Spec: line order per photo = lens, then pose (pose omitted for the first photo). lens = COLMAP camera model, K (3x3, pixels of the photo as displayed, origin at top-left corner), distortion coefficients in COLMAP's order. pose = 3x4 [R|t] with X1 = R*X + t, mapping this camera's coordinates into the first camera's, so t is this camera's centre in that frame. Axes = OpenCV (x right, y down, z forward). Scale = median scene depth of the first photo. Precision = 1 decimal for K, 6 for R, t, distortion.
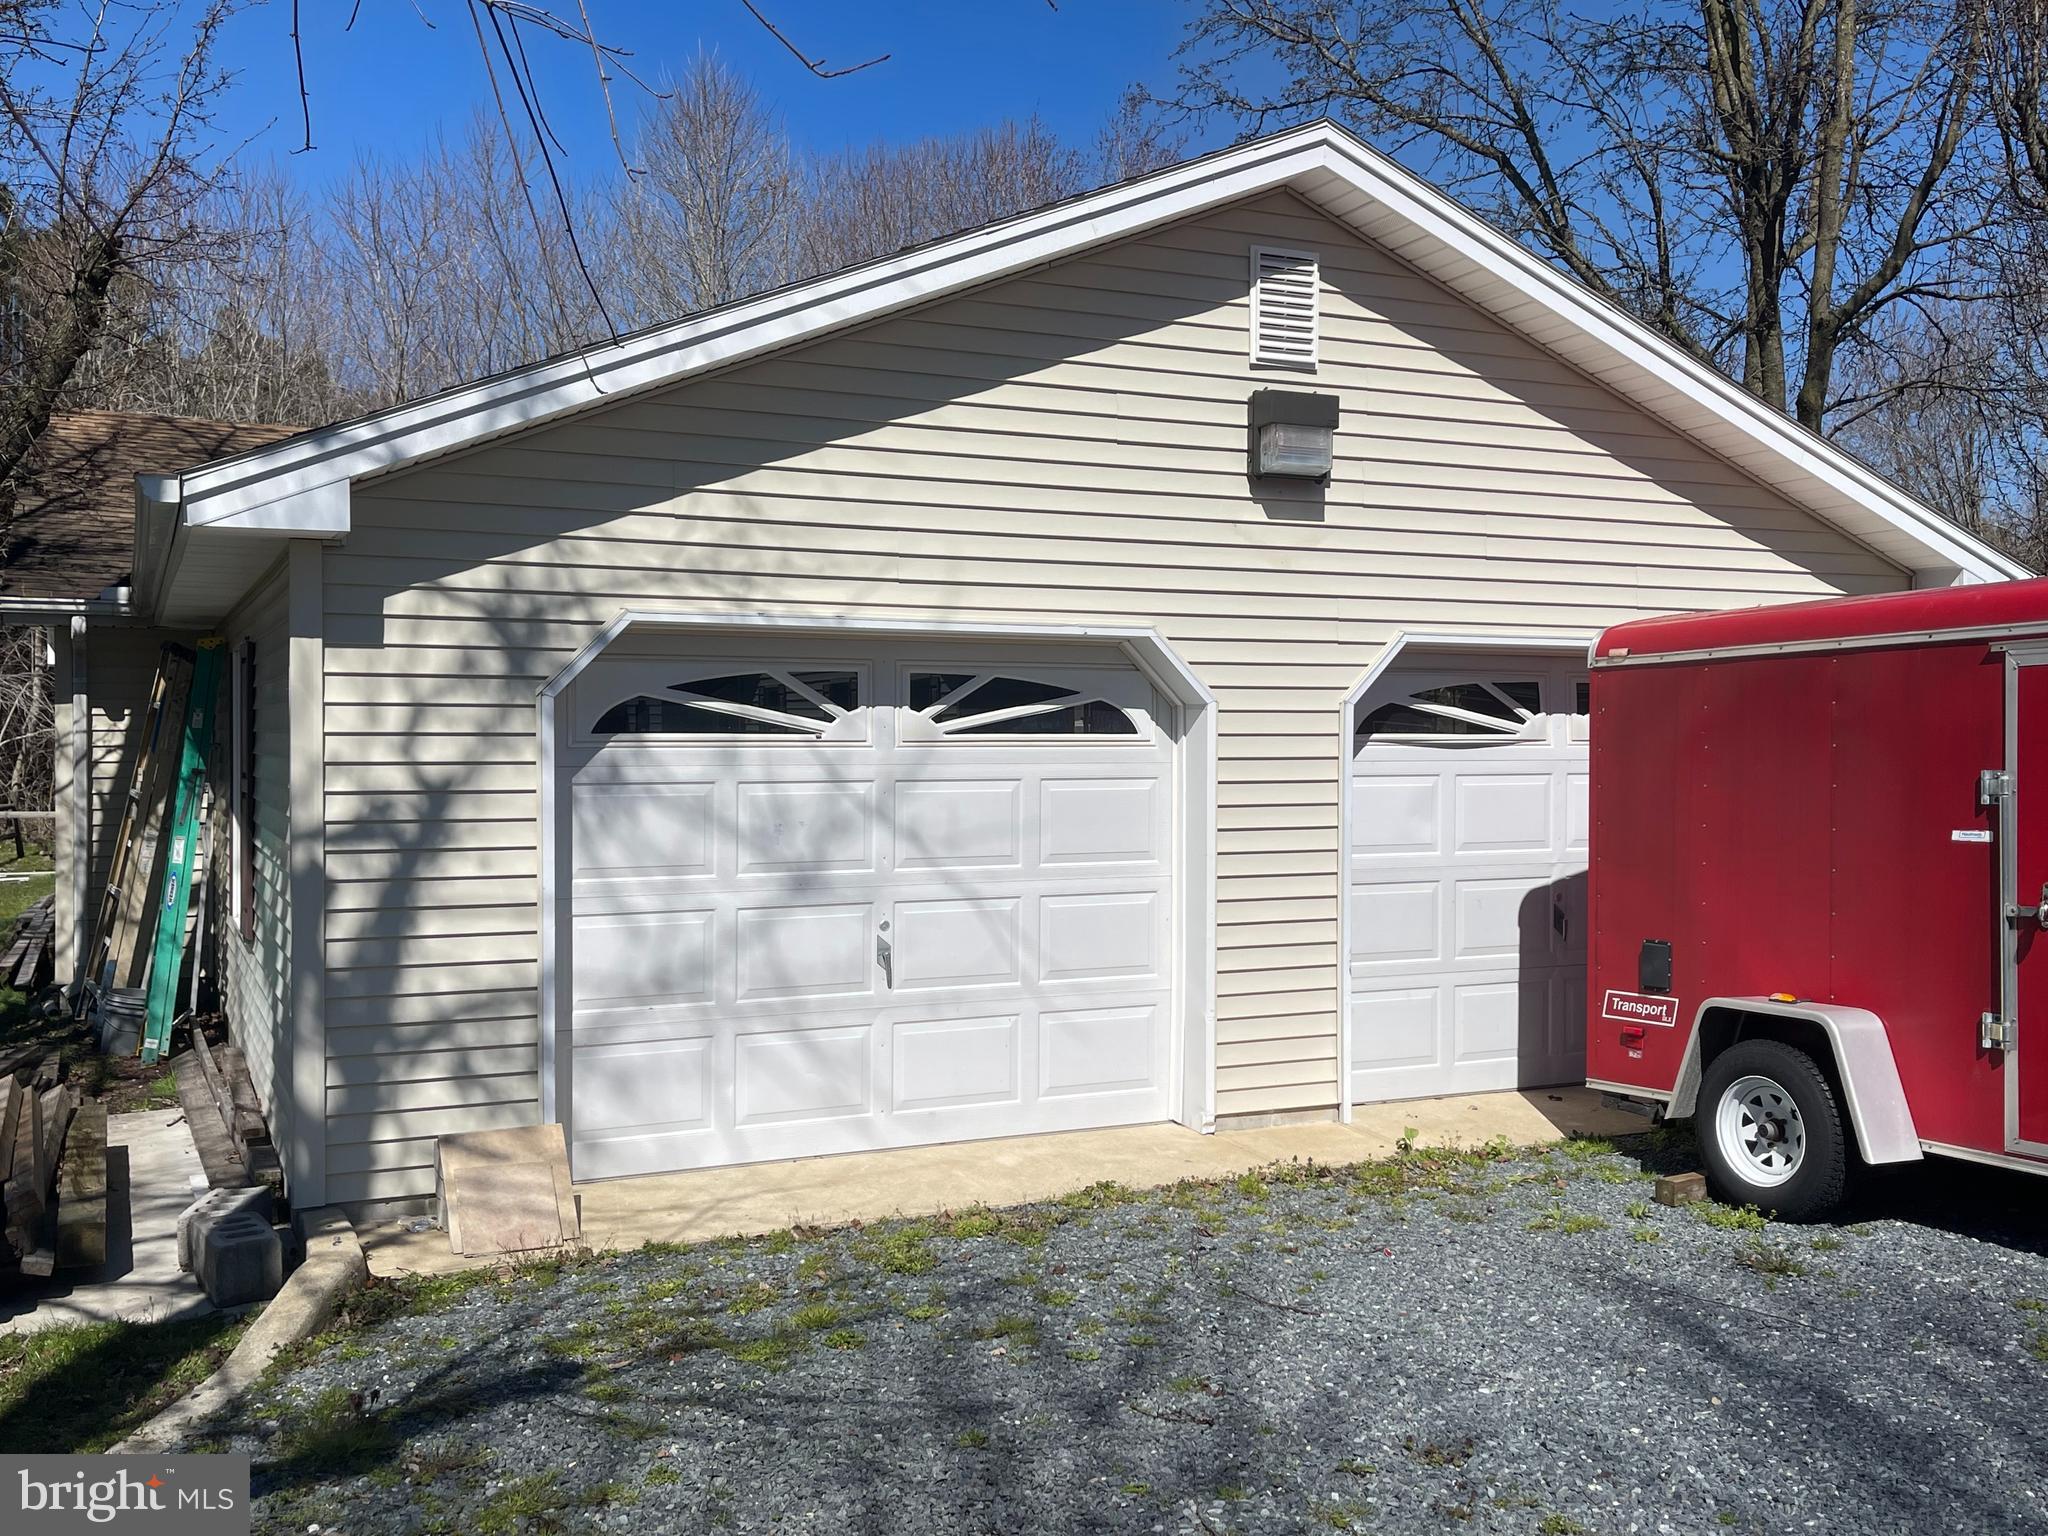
lens RADIAL K [[1917.7, 0, 1024.0], [0, 1917.7, 768.0], [0, 0, 1]] dist [-0.001484, -0.000507]
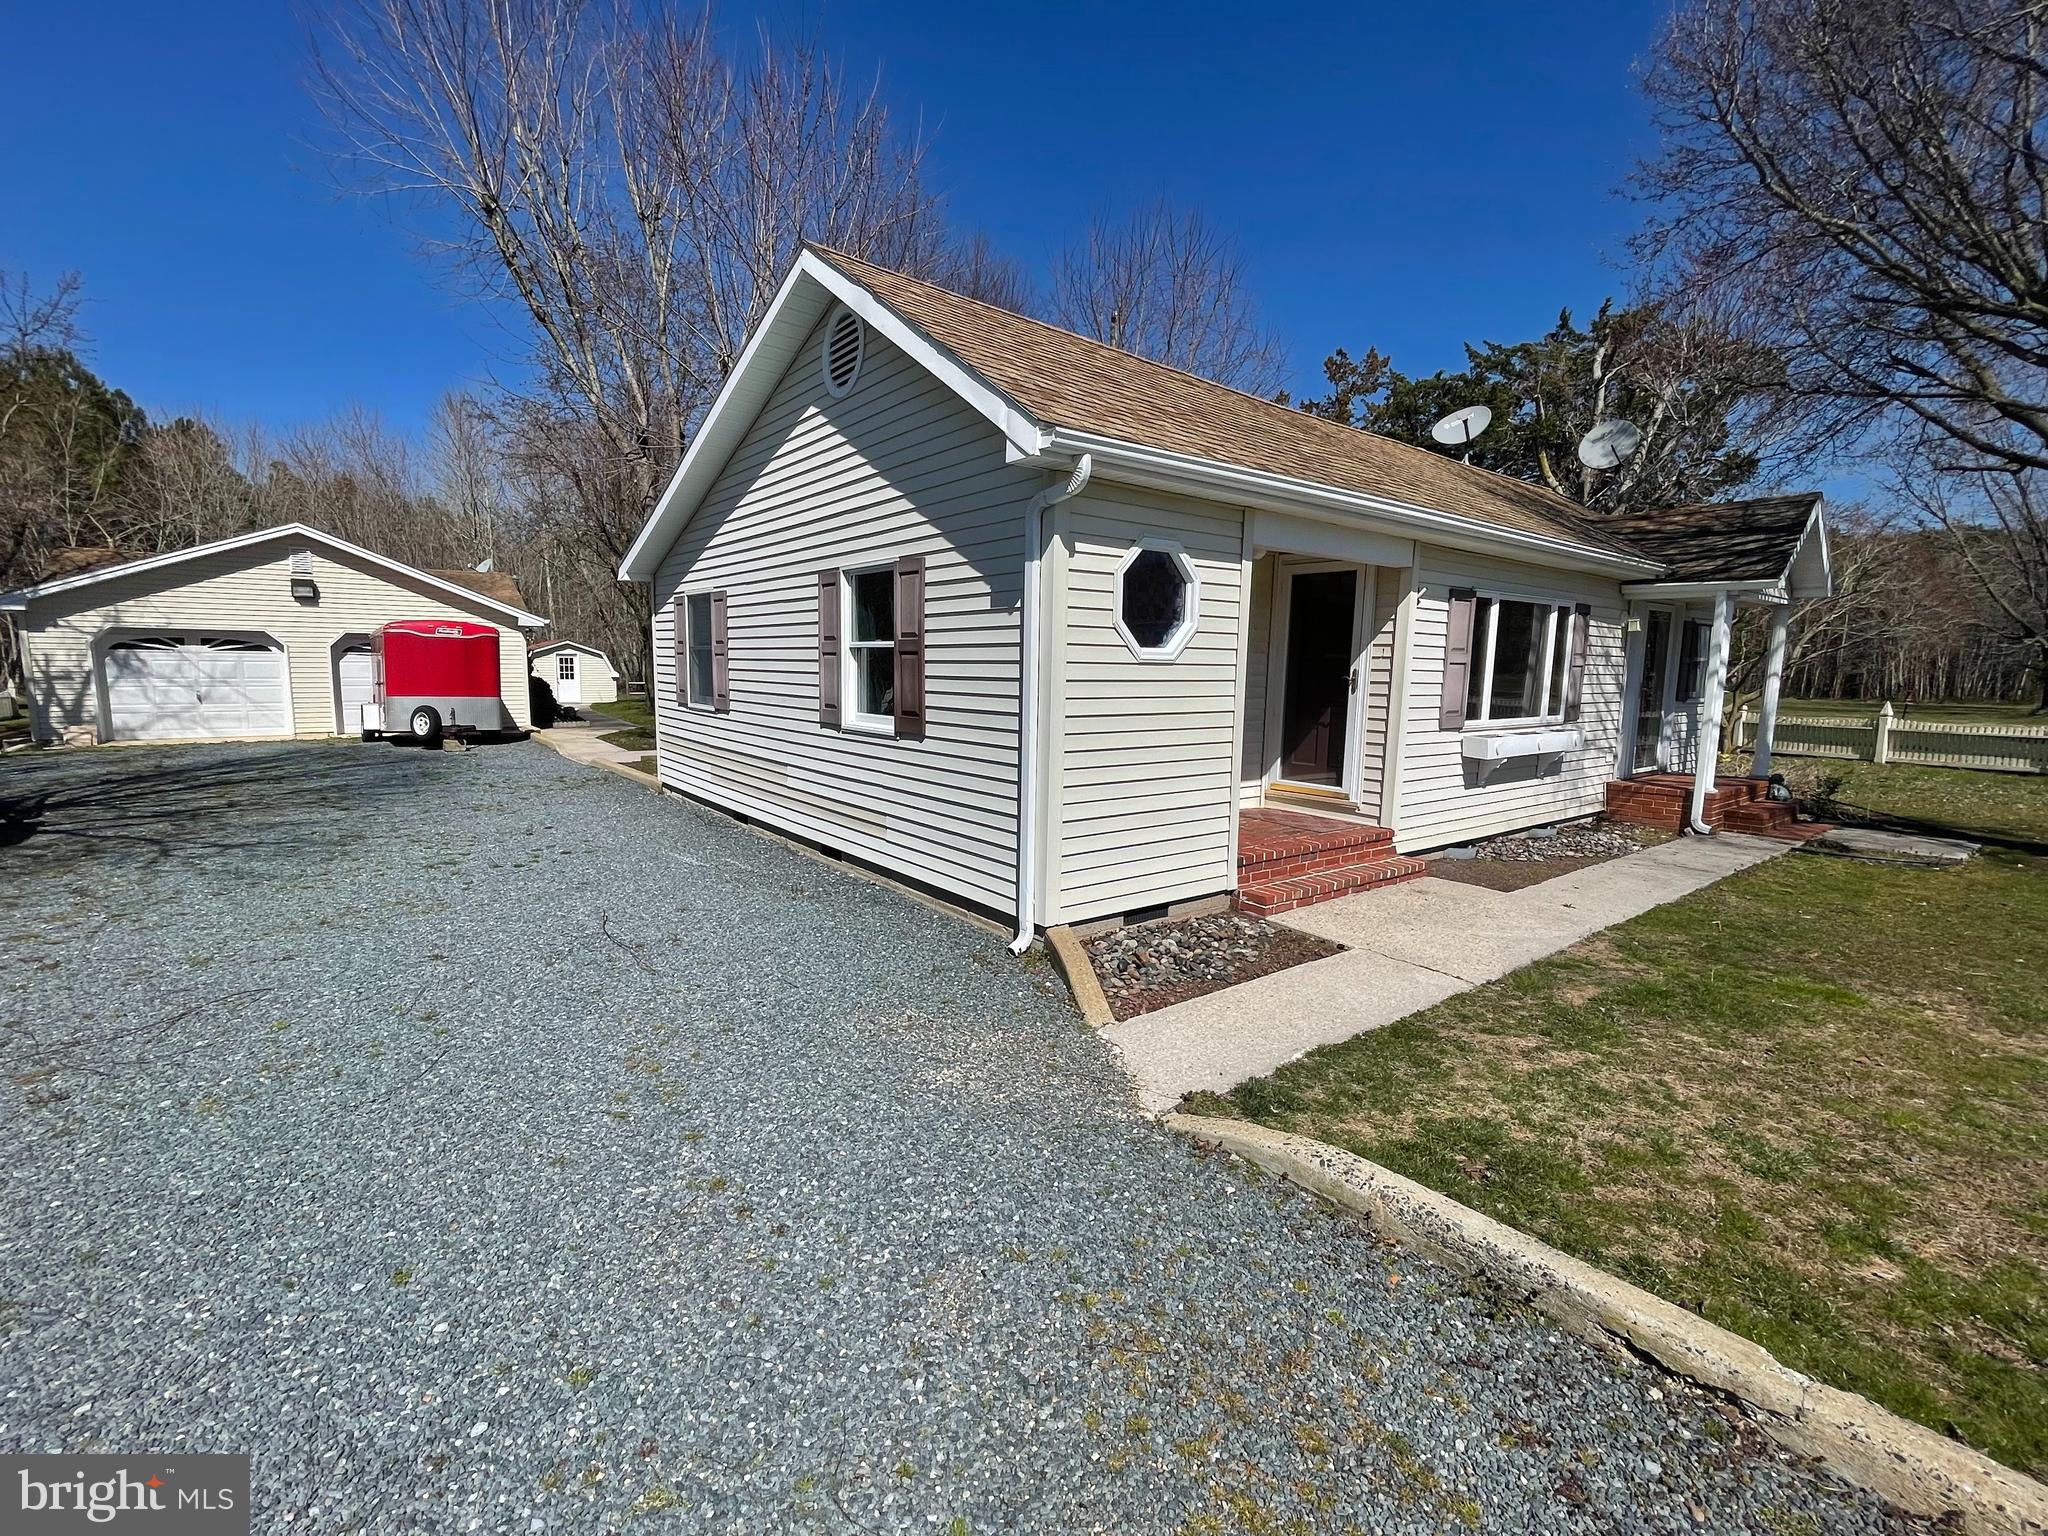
lens RADIAL K [[887.0, 0, 1024.0], [0, 887.0, 768.0], [0, 0, 1]] dist [0.000620, 0.000071]
pose [[0.976280, -0.011057, 0.216230, 1.394404], [-0.010415, 0.995141, 0.097909, 0.033720], [-0.216262, -0.097838, 0.971421, -1.547988]]
